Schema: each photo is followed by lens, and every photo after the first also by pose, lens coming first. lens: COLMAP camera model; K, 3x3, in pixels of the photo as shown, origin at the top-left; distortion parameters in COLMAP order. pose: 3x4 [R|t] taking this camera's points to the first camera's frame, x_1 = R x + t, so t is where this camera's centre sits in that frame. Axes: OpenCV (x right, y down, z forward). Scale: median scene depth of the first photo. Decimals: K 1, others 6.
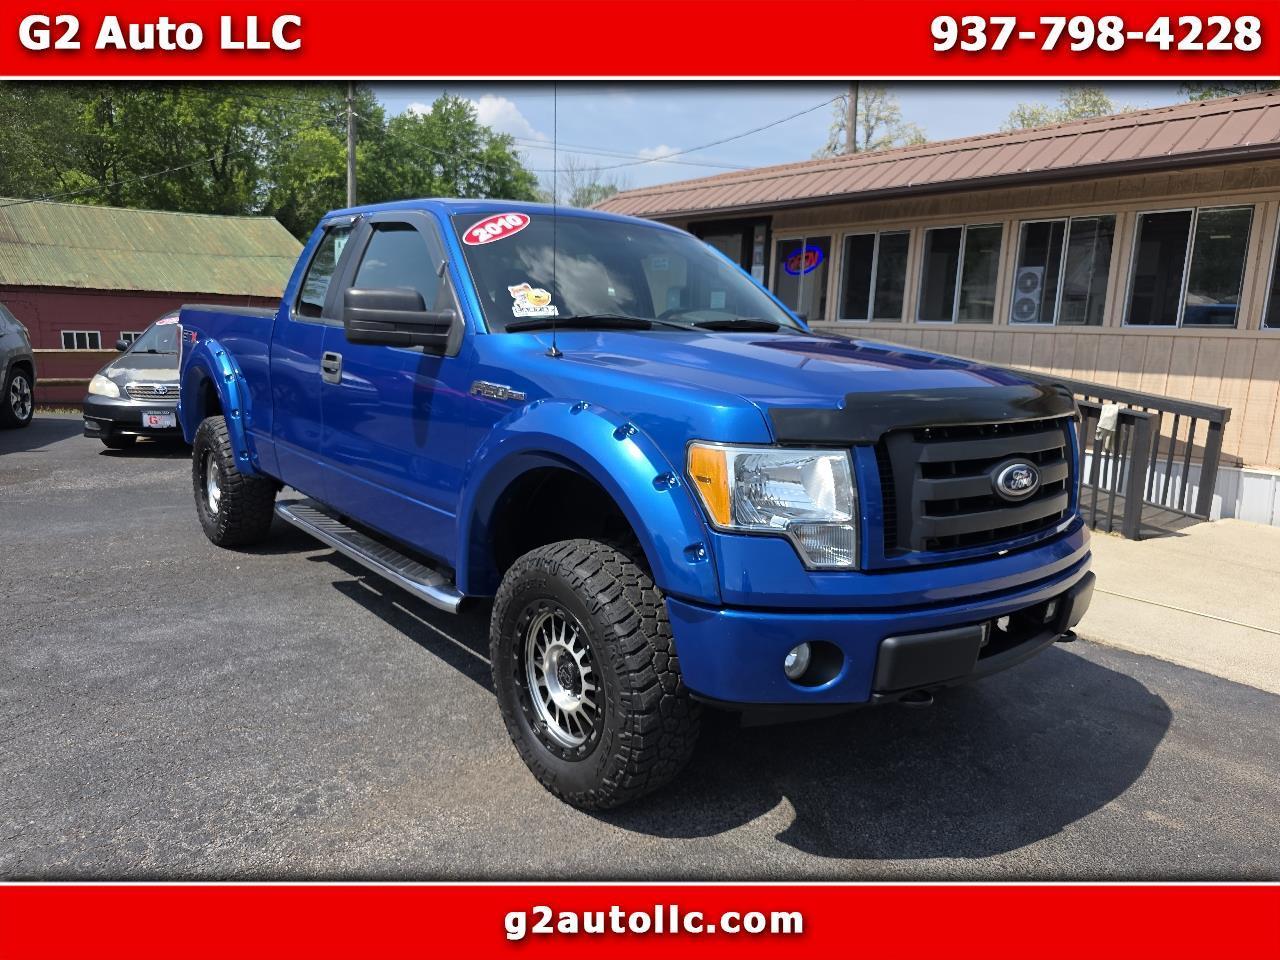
lens RADIAL K [[837.0, 0, 638.6], [0, 837.0, 496.0], [0, 0, 1]] dist [0.030385, -0.027532]
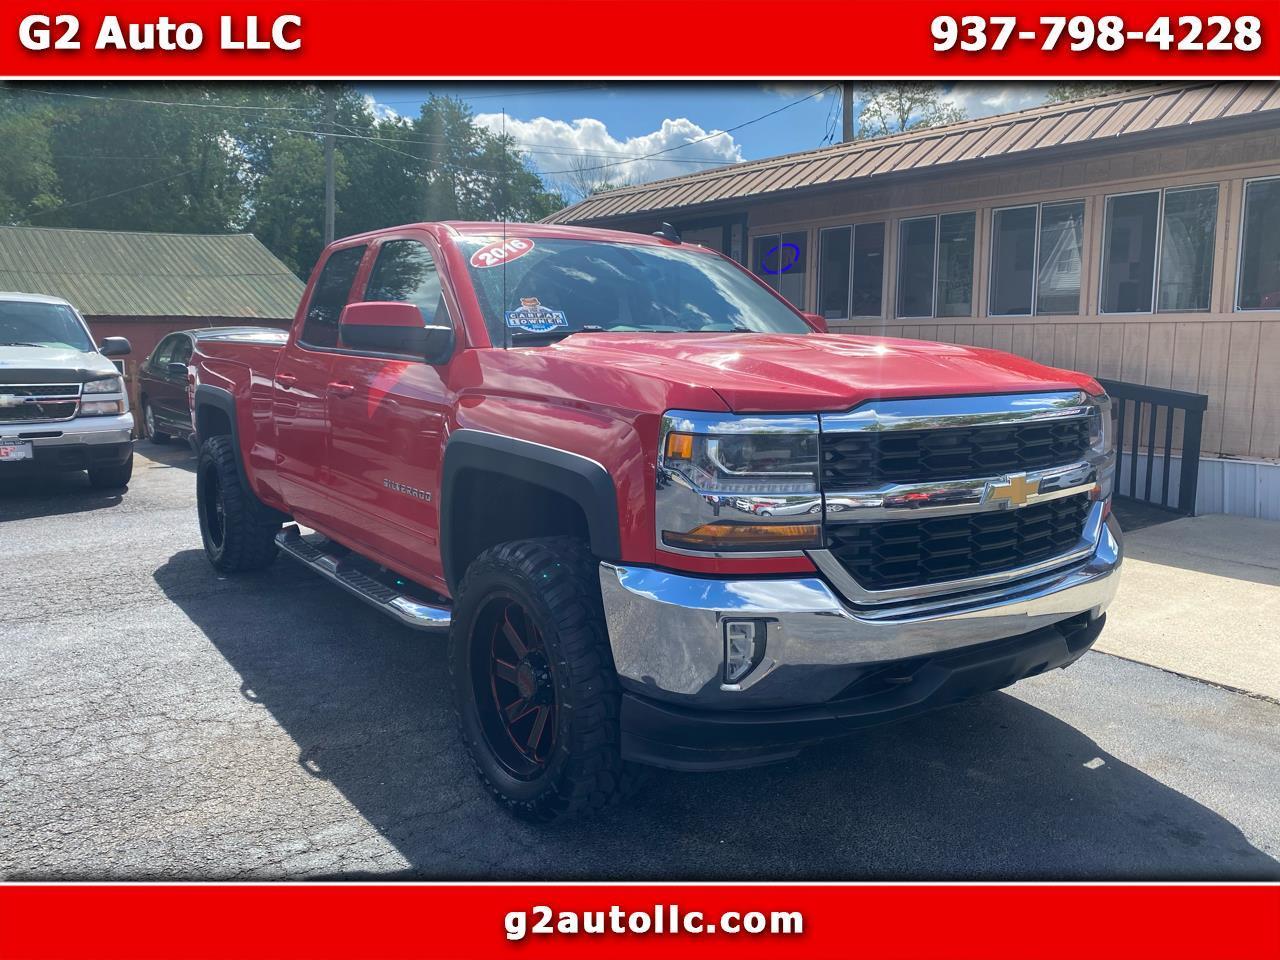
lens RADIAL K [[943.8, 0, 642.7], [0, 943.8, 476.3], [0, 0, 1]] dist [0.012529, -0.009399]
pose [[0.999109, -0.030061, -0.029615, 0.078533], [0.028436, 0.998146, -0.053818, 0.020672], [0.031178, 0.052928, 0.998111, -0.061135]]
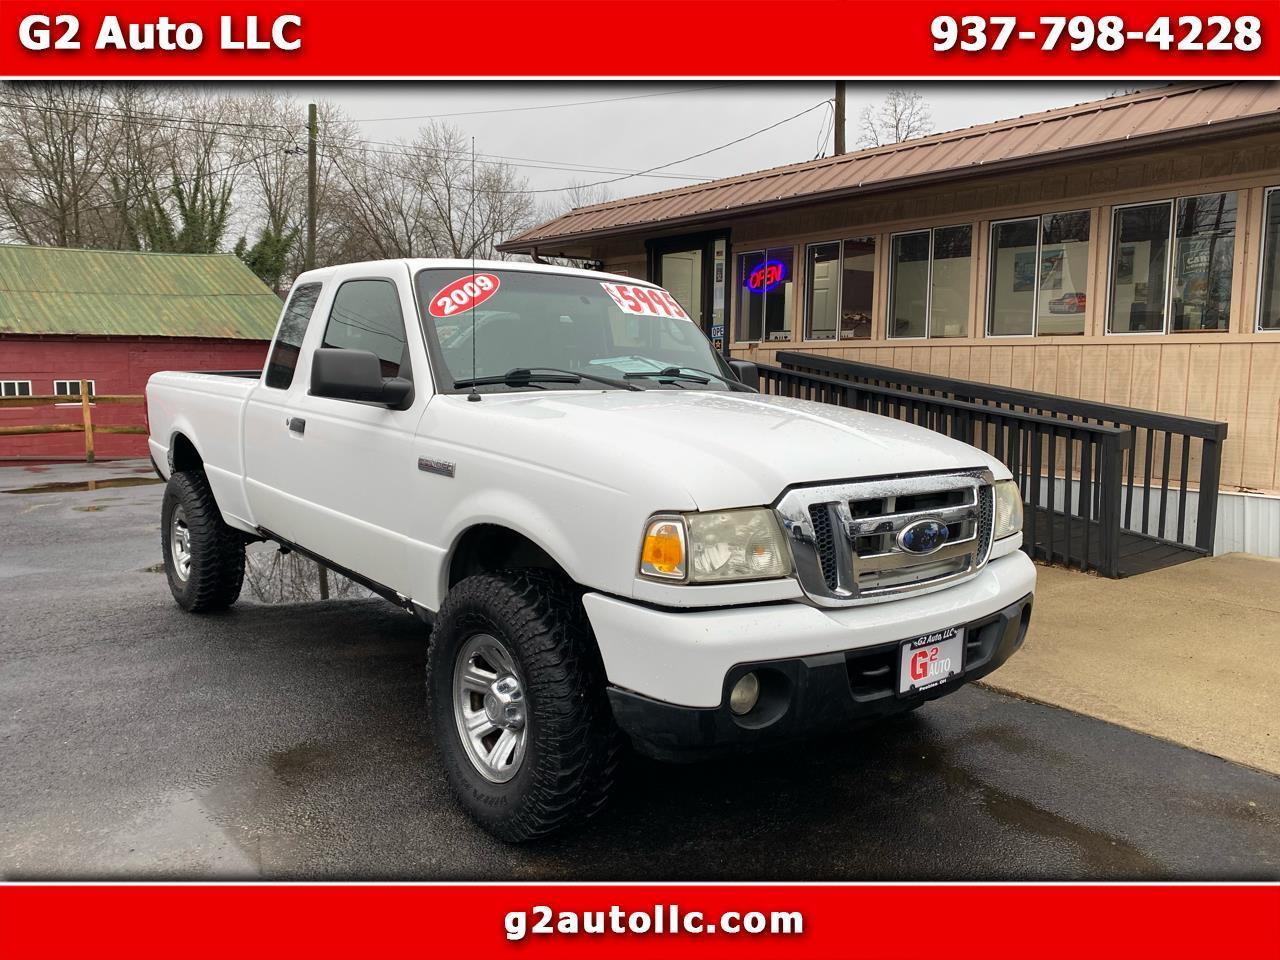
lens RADIAL K [[943.8, 0, 646.1], [0, 943.8, 478.9], [0, 0, 1]] dist [0.012529, -0.009399]
pose [[0.999457, -0.024406, -0.022151, 0.103757], [0.022600, 0.996664, -0.078422, 0.012230], [0.023991, 0.077879, 0.996674, 0.020381]]
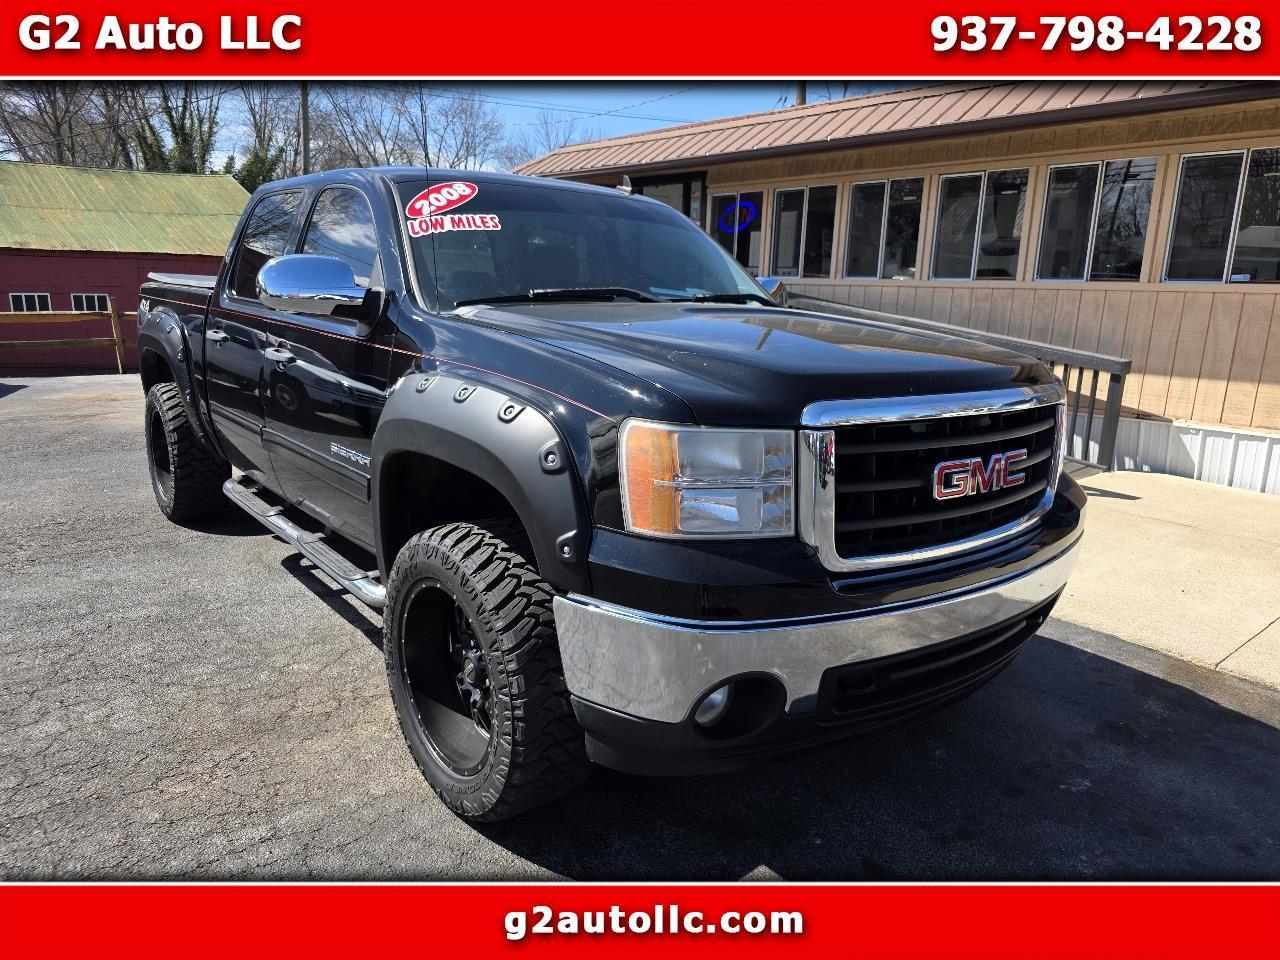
lens RADIAL K [[837.0, 0, 639.0], [0, 837.0, 494.0], [0, 0, 1]] dist [0.030385, -0.027532]
pose [[0.999772, -0.012507, 0.017319, 0.069622], [0.011700, 0.998874, 0.045972, 0.002794], [-0.017875, -0.045759, 0.998793, -0.013665]]
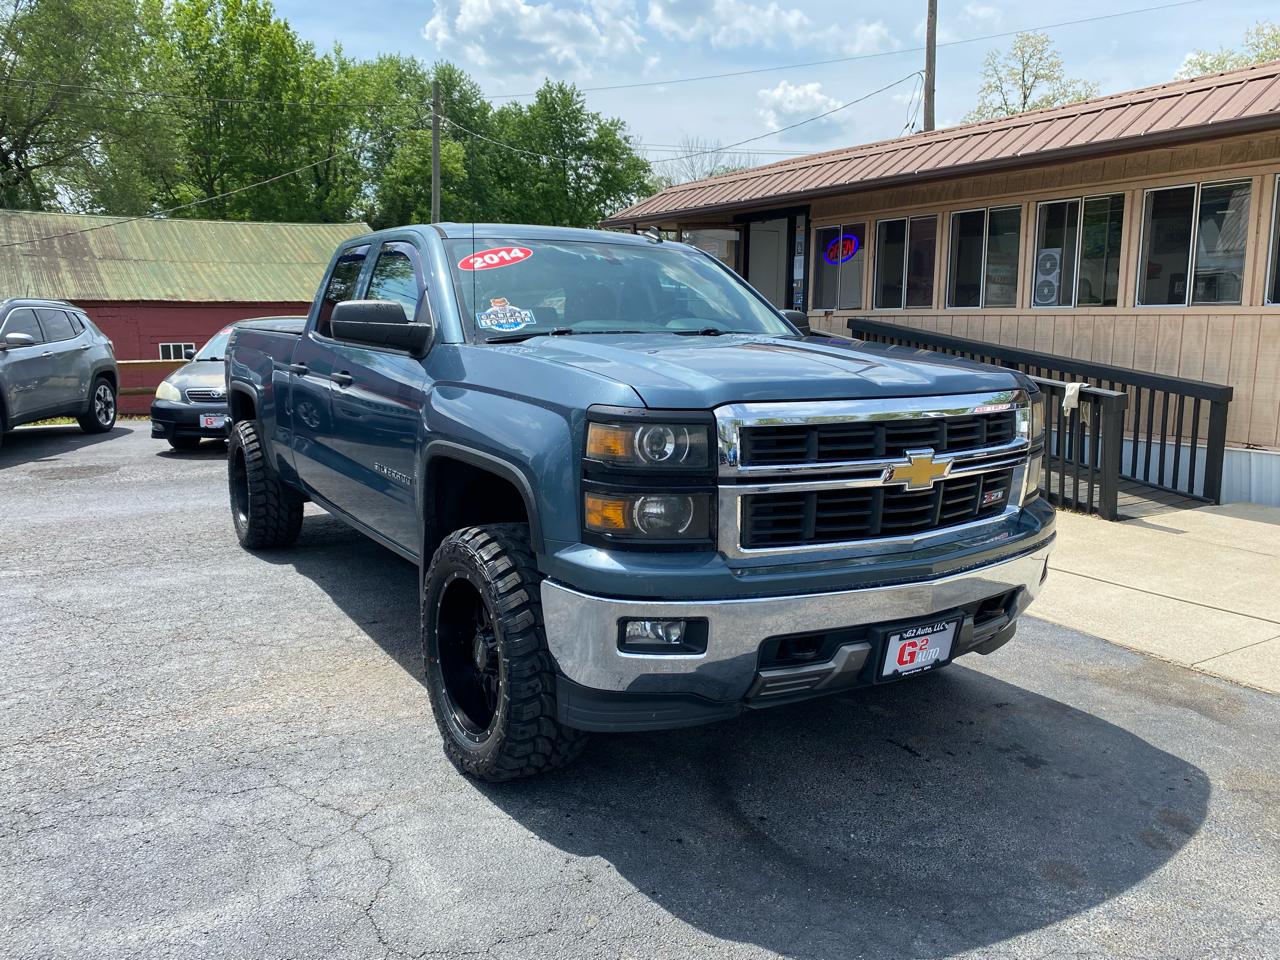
lens RADIAL K [[943.8, 0, 656.1], [0, 943.8, 478.4], [0, 0, 1]] dist [0.012529, -0.009399]
pose [[0.991371, -0.009845, -0.130715, 0.150006], [0.005188, 0.999341, -0.035920, 0.029307], [0.130982, 0.034932, 0.990769, -0.128936]]
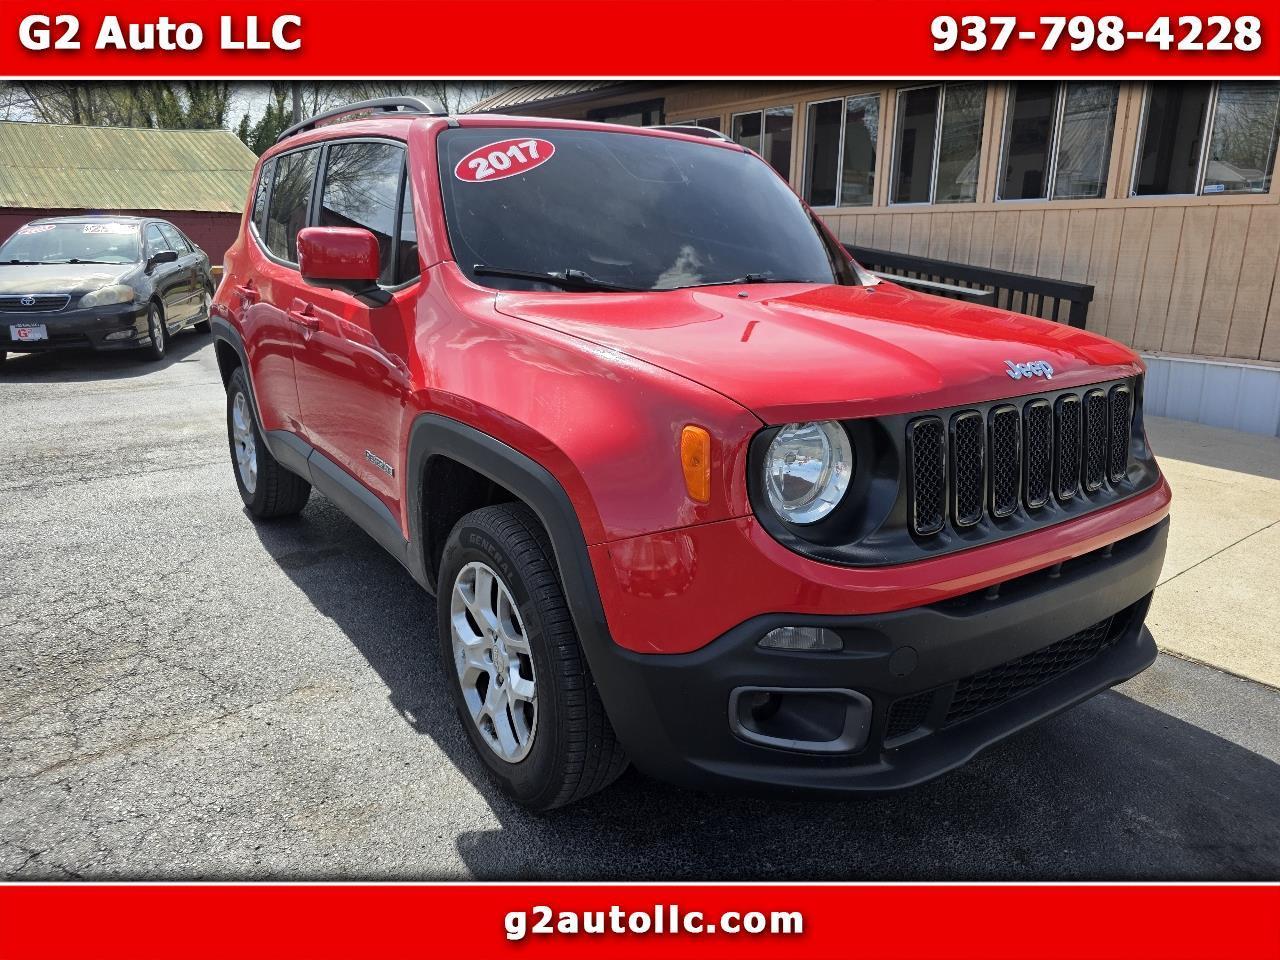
lens RADIAL K [[837.0, 0, 640.0], [0, 837.0, 480.2], [0, 0, 1]] dist [0.030385, -0.027532]
pose [[0.999378, -0.024127, -0.025717, 0.179743], [0.026139, 0.996368, 0.081039, 0.016124], [0.023668, -0.081661, 0.996379, 0.040555]]
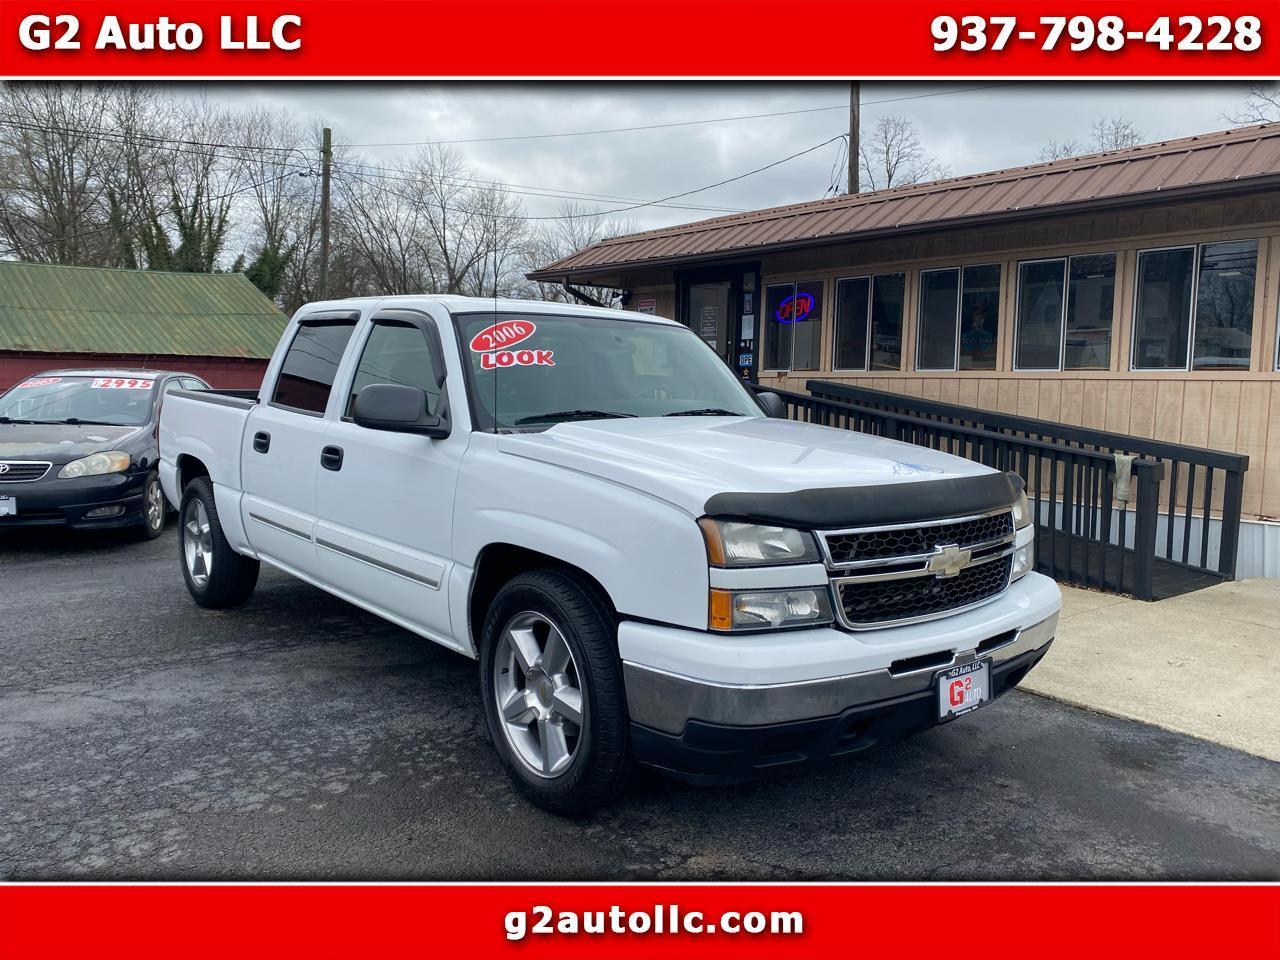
lens RADIAL K [[943.8, 0, 645.6], [0, 943.8, 484.1], [0, 0, 1]] dist [0.012529, -0.009399]
pose [[0.999829, -0.017278, -0.006568, 0.041363], [0.016598, 0.995592, -0.092307, 0.008820], [0.008134, 0.092183, 0.995709, -0.024510]]
